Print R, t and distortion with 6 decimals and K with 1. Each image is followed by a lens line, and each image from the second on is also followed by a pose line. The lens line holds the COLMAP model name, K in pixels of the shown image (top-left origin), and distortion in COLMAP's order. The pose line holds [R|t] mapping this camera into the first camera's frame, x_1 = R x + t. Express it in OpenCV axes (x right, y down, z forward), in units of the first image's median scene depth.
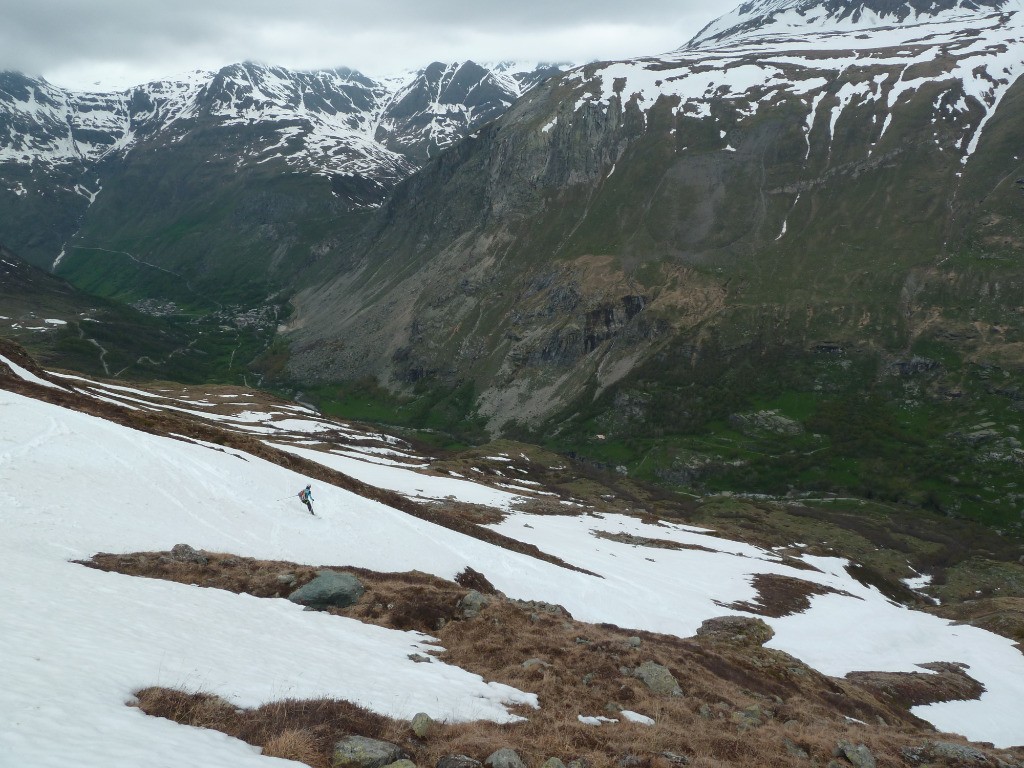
lens RADIAL K [[748.3, 0, 511.5], [0, 748.3, 383.1], [0, 0, 1]] dist [-0.036179, -0.002147]
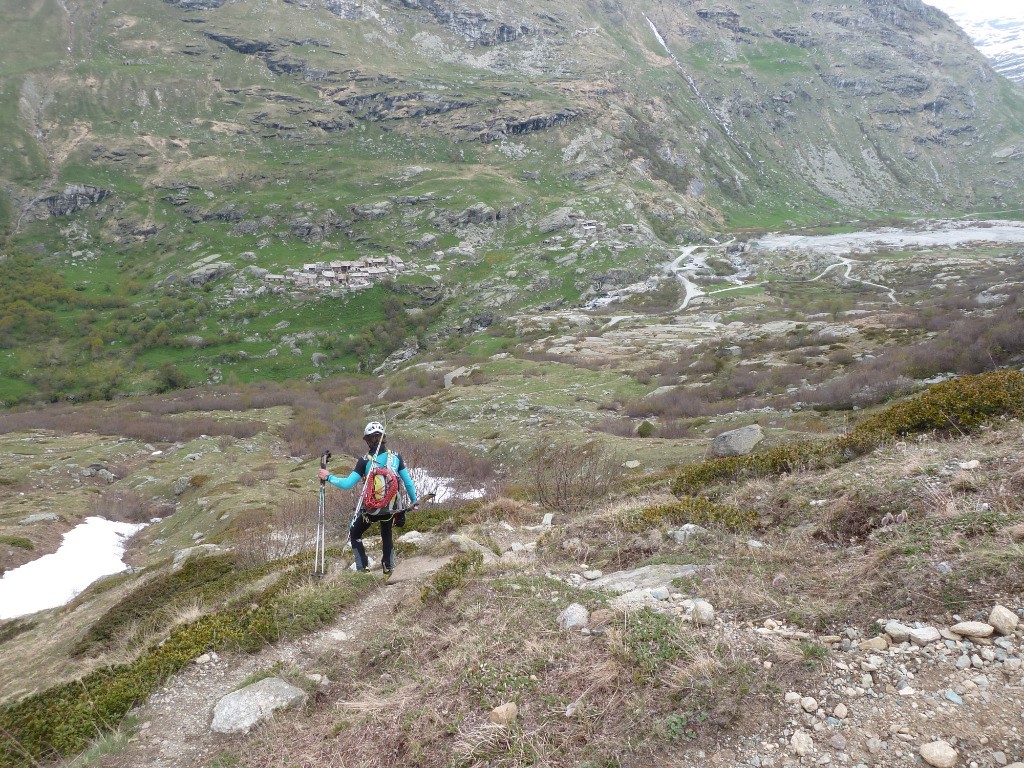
lens RADIAL K [[748.3, 0, 510.9], [0, 748.3, 382.3], [0, 0, 1]] dist [-0.036179, -0.002147]
pose [[0.487628, -0.223195, 0.844040, 0.172366], [0.180210, 0.971682, 0.152835, 0.092937], [-0.854250, 0.077578, 0.514041, 0.382951]]
